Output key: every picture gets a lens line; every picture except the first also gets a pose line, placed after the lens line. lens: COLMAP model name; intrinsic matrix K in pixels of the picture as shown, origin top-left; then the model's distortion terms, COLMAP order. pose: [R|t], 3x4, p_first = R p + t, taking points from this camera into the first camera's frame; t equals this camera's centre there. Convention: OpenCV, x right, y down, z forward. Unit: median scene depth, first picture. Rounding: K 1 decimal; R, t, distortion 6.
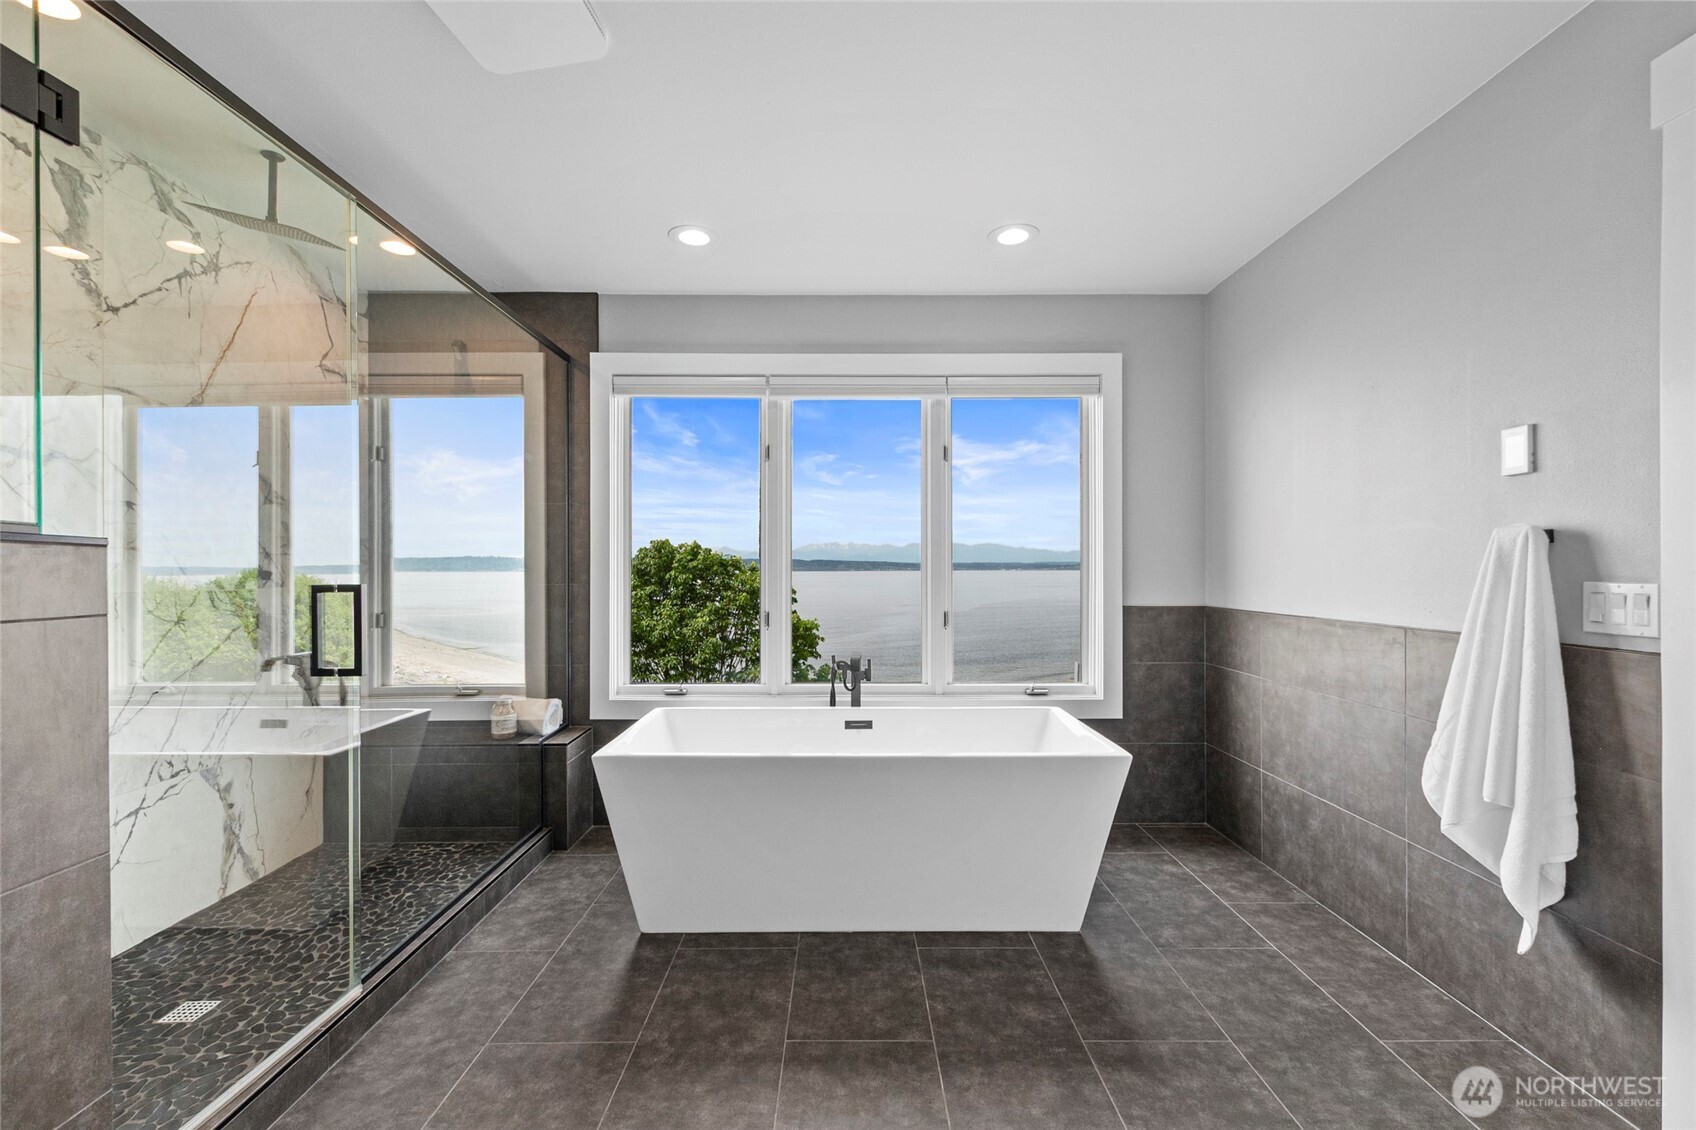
lens RADIAL K [[732.5, 0, 851.0], [0, 732.5, 569.3], [0, 0, 1]] dist [0.001652, -0.000025]
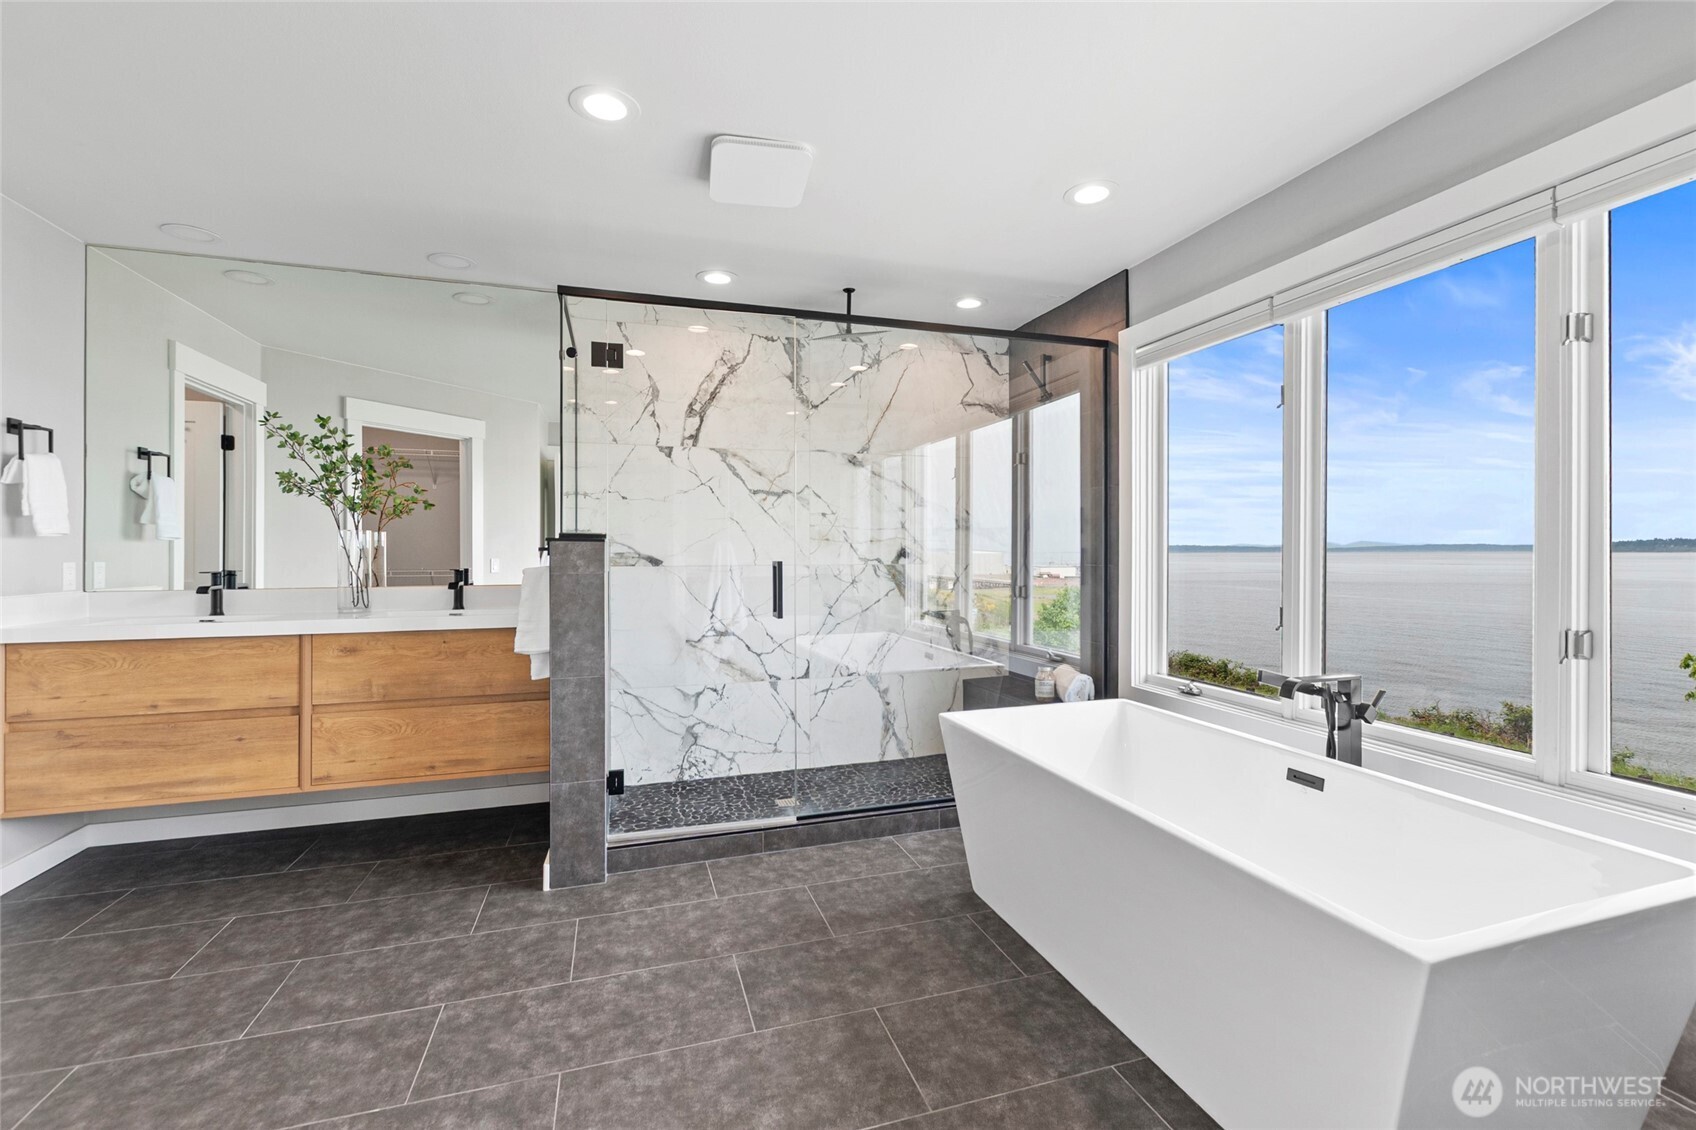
lens RADIAL K [[732.5, 0, 850.5], [0, 732.5, 549.6], [0, 0, 1]] dist [0.001652, -0.000025]
pose [[0.301757, -0.004457, -0.953374, 0.666706], [0.002899, 0.999989, -0.003757, 0.001892], [0.953380, -0.001631, 0.301767, 0.495420]]
